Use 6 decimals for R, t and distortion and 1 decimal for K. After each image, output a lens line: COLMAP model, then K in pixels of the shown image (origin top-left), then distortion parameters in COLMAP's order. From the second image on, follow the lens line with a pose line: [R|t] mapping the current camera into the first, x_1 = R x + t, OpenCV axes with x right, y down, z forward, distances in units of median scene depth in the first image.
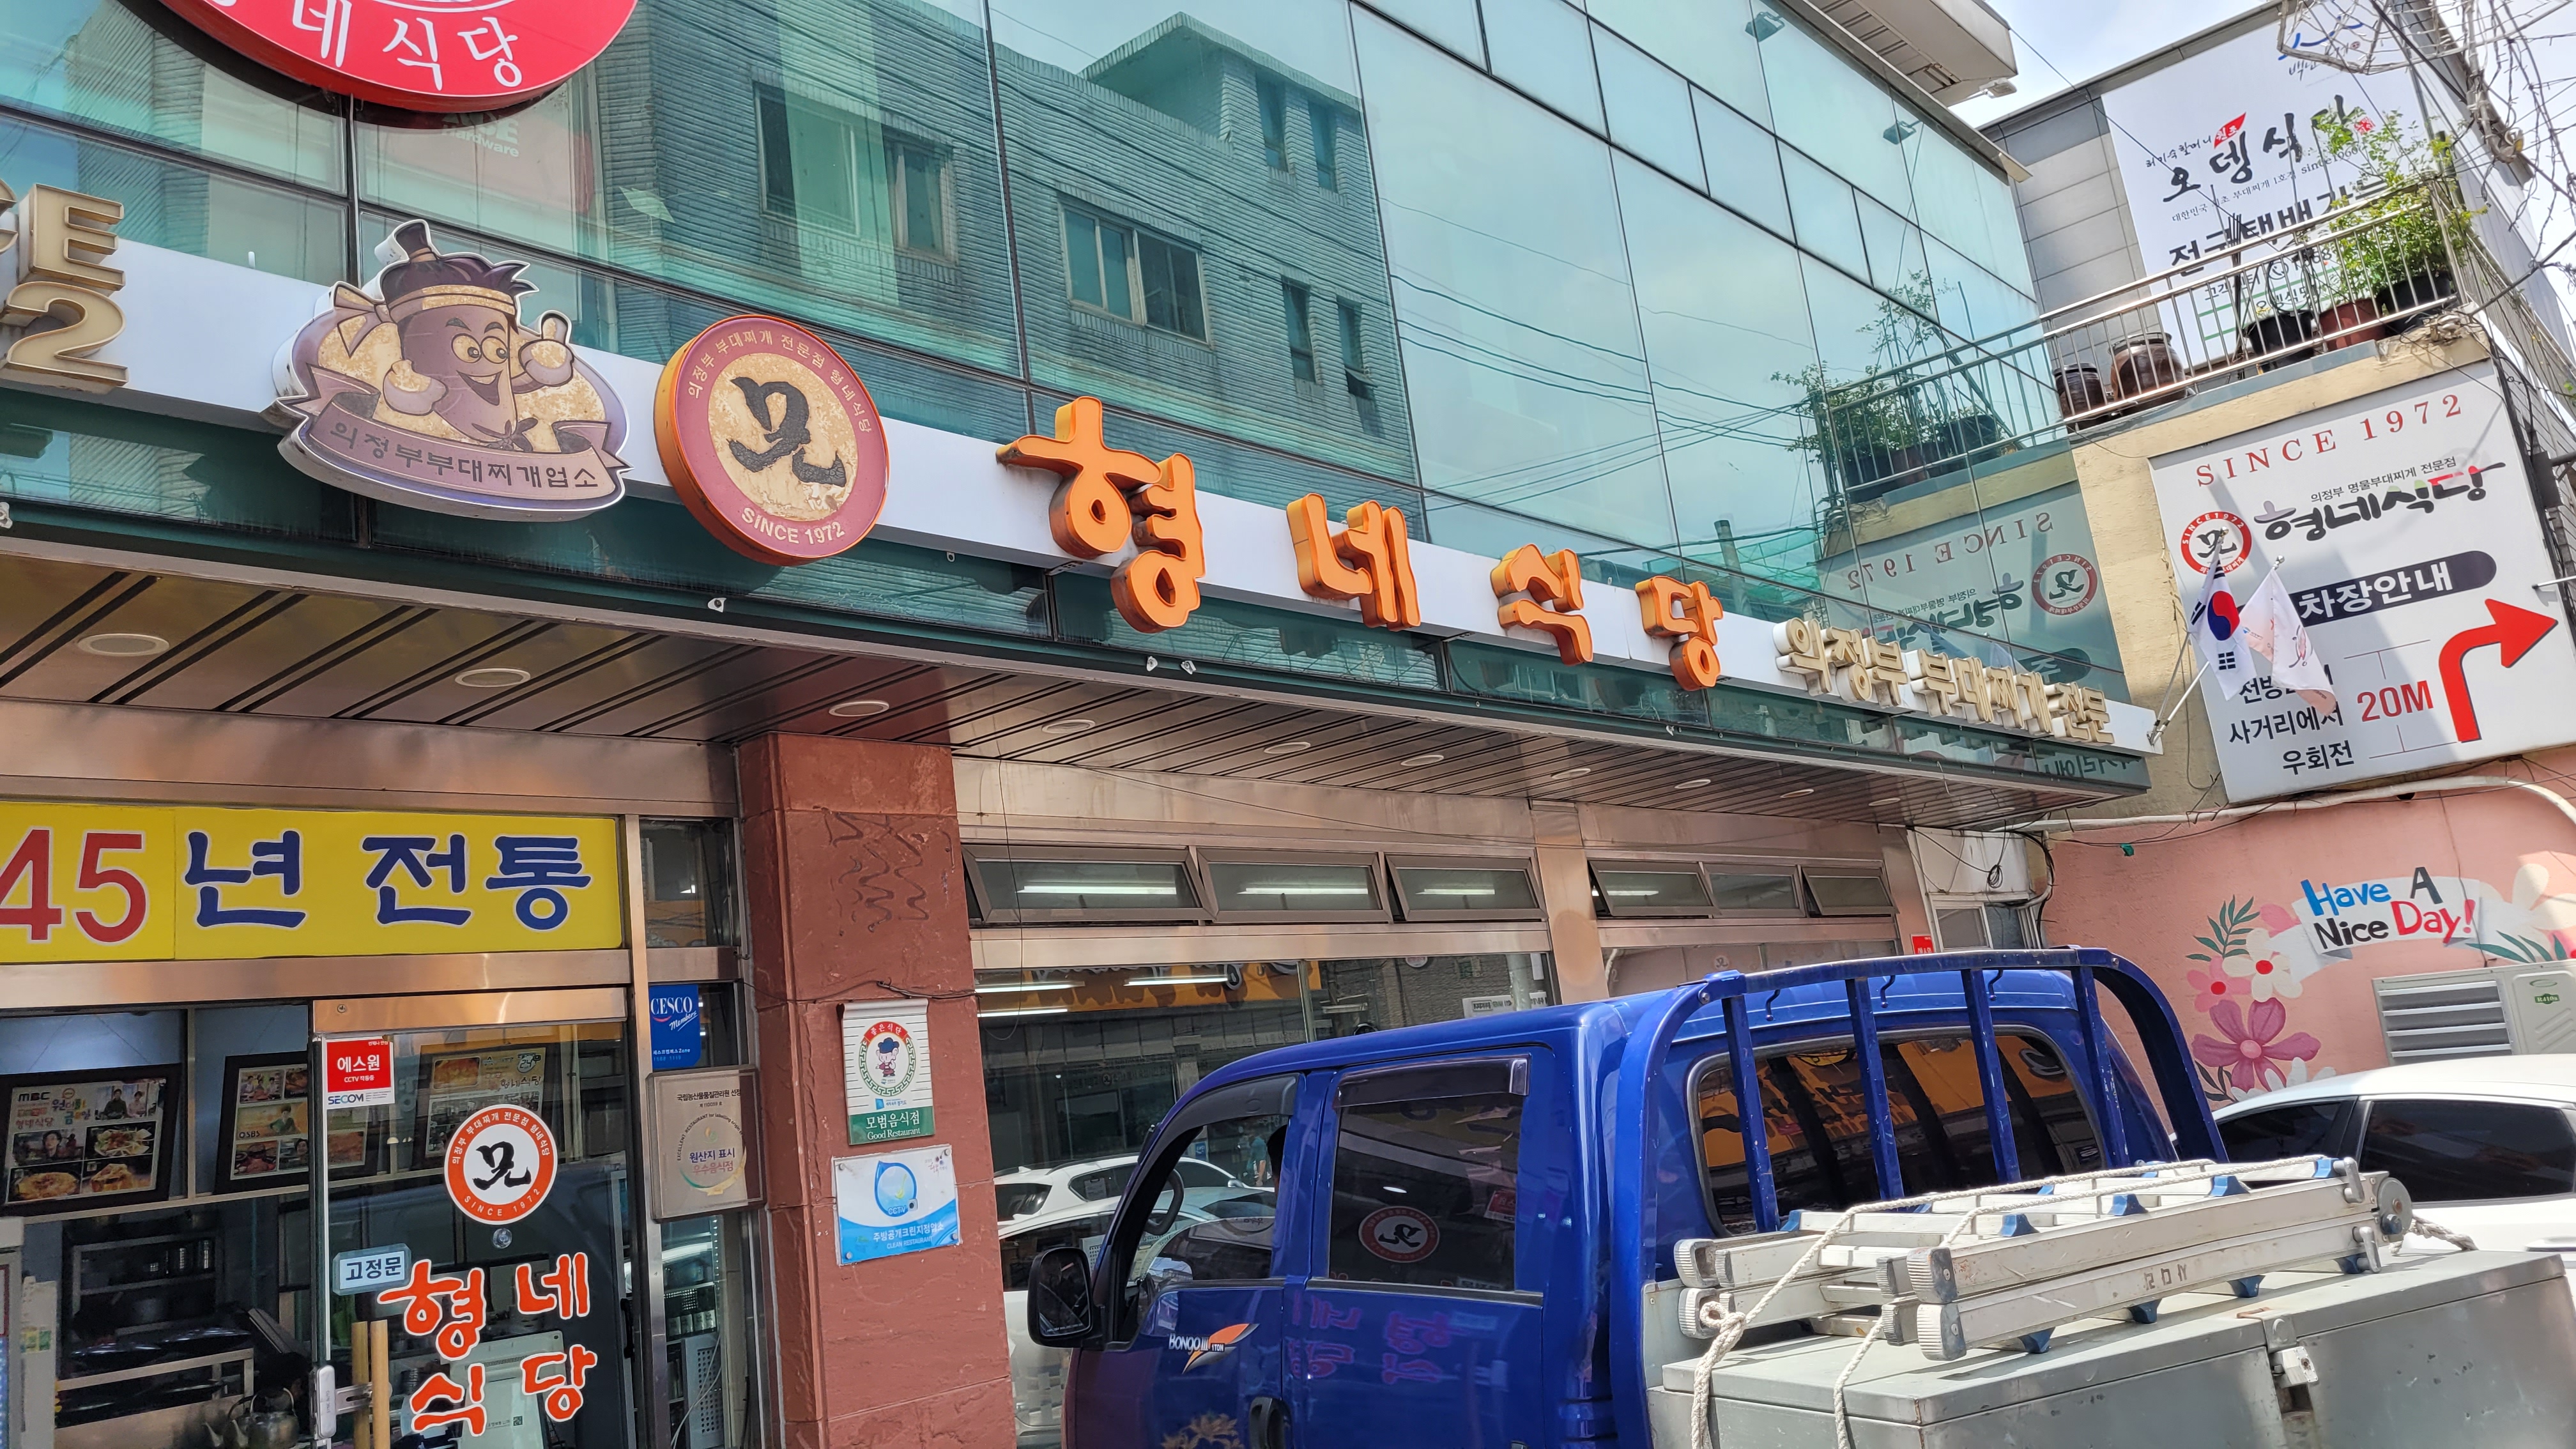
lens RADIAL K [[1957.7, 0, 1284.6], [0, 1957.7, 704.5], [0, 0, 1]] dist [0.008191, 0.003892]
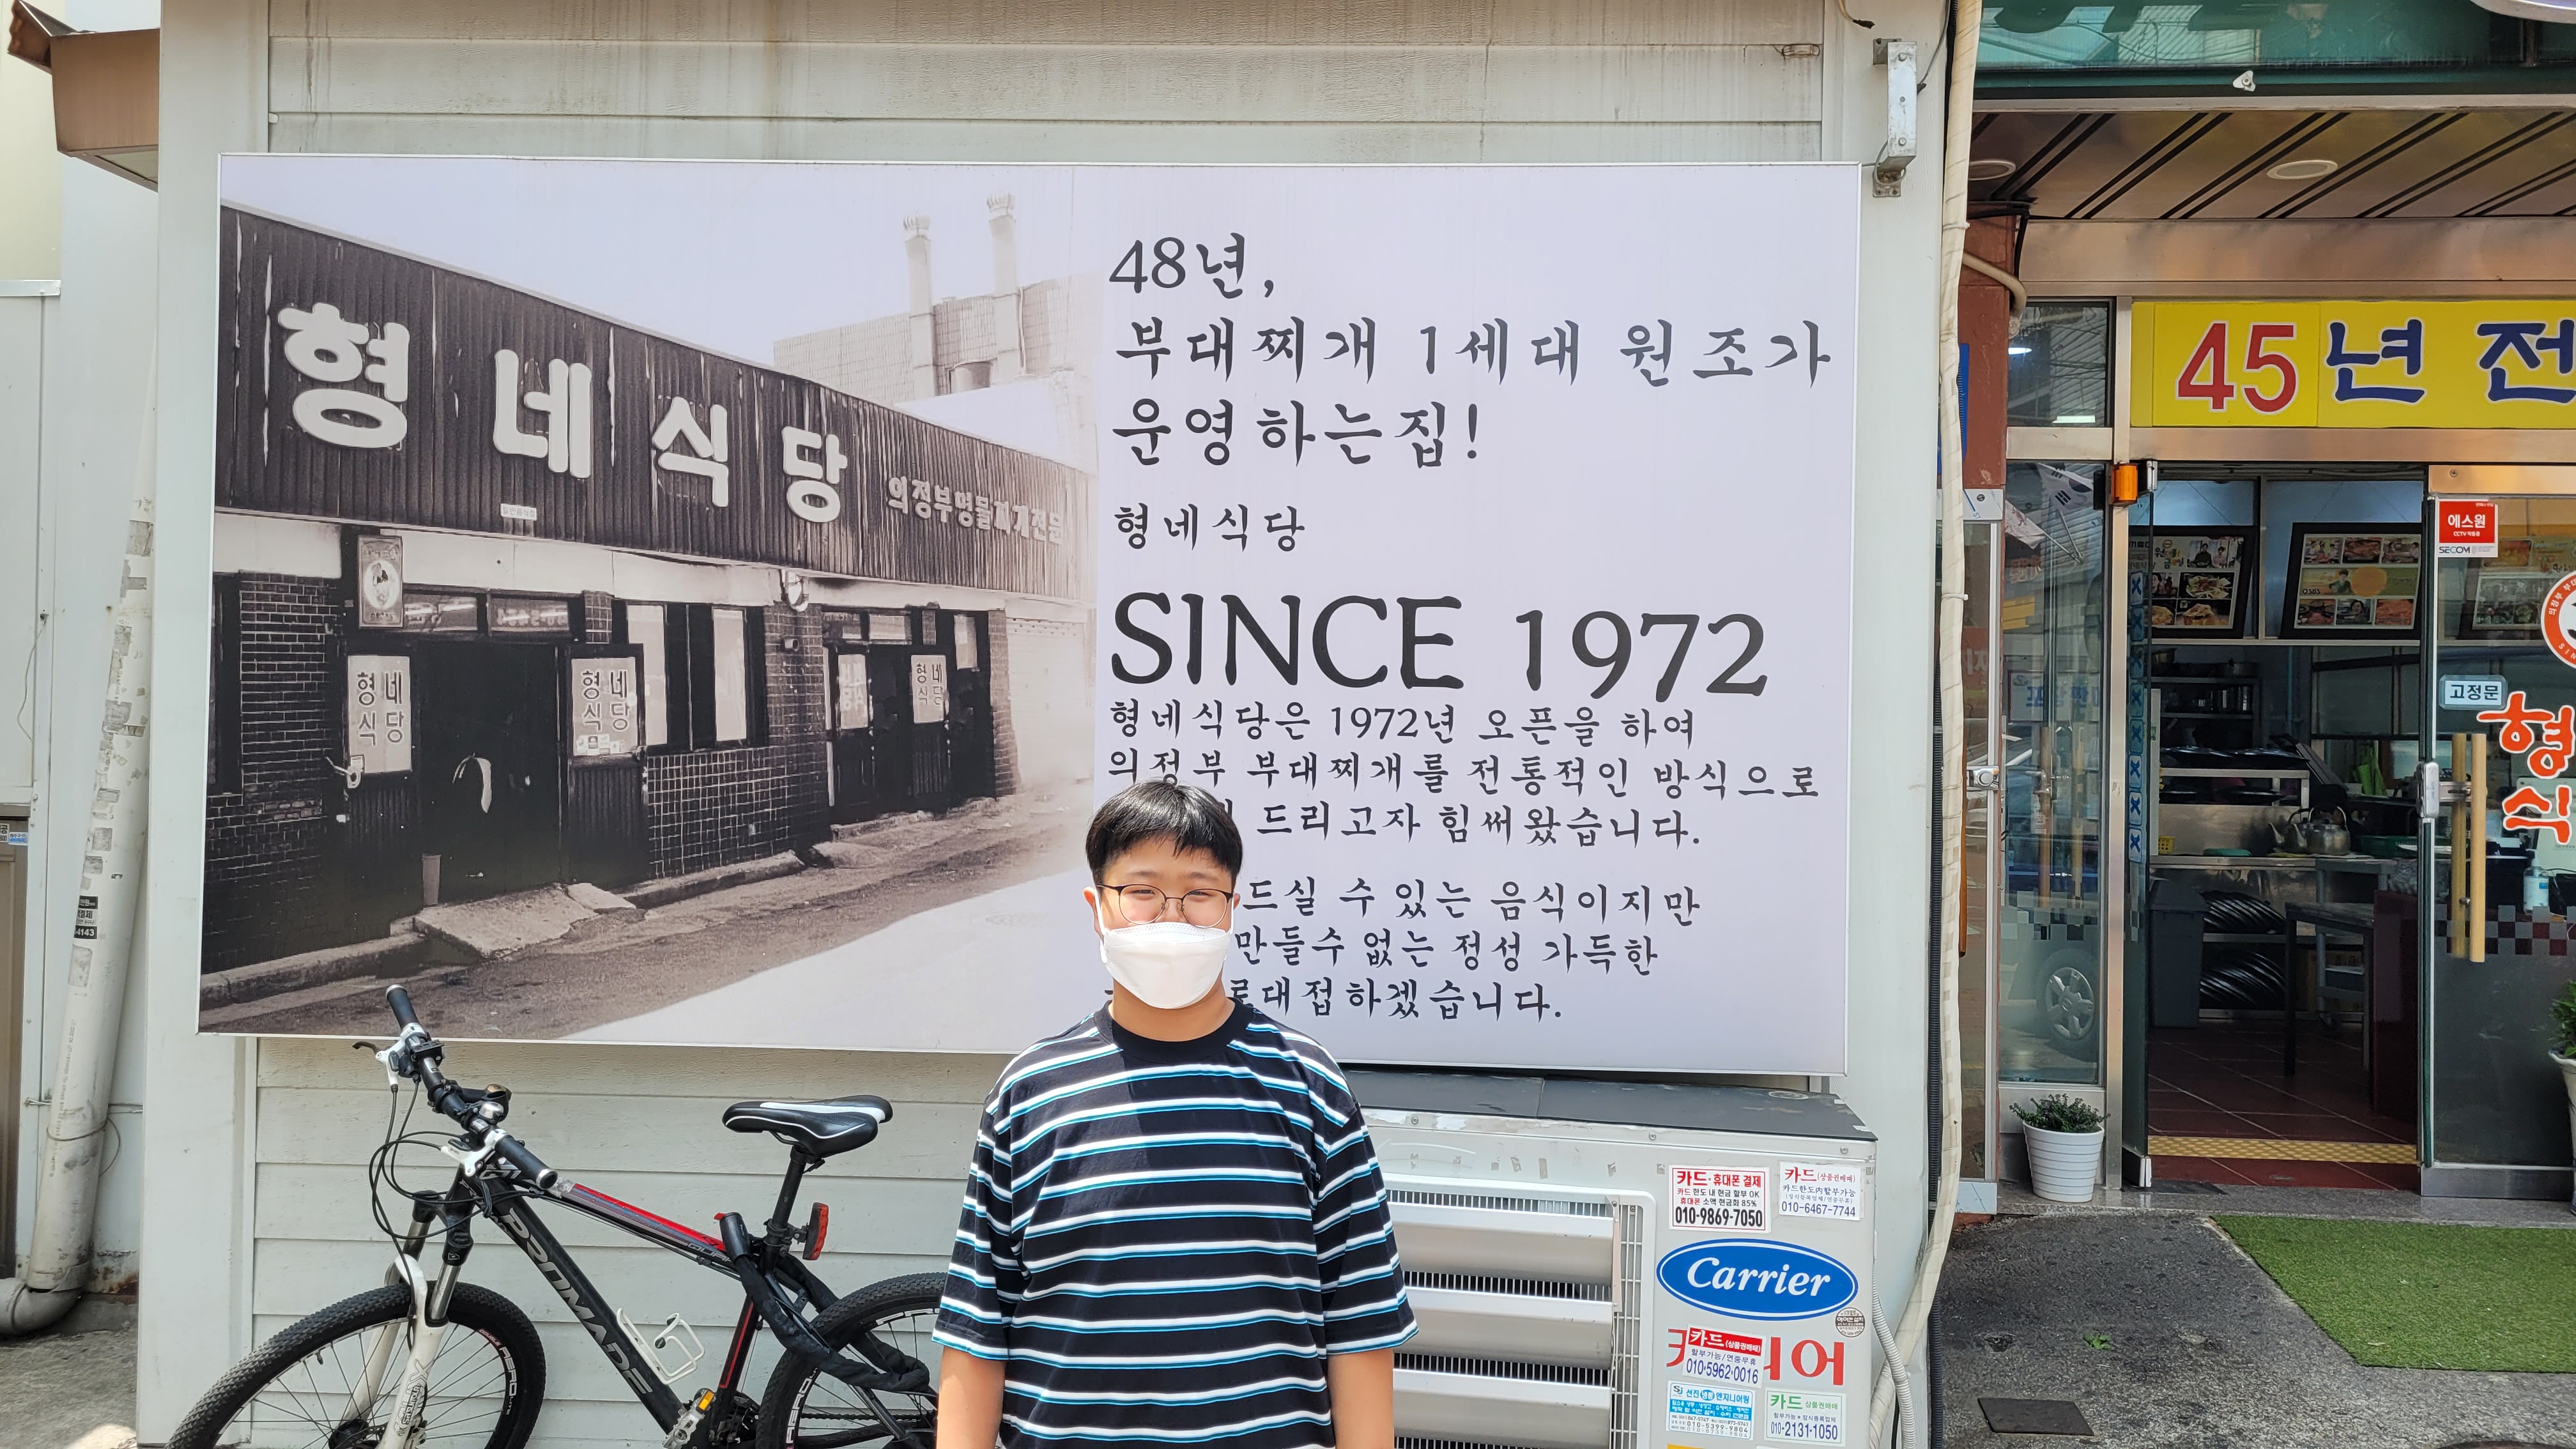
lens RADIAL K [[1957.7, 0, 1284.6], [0, 1957.7, 704.5], [0, 0, 1]] dist [0.008191, 0.003892]
pose [[0.602128, 0.131361, -0.787519, 0.038079], [0.072025, 0.973413, 0.217438, -0.015042], [0.795144, -0.187647, 0.576658, -0.249784]]
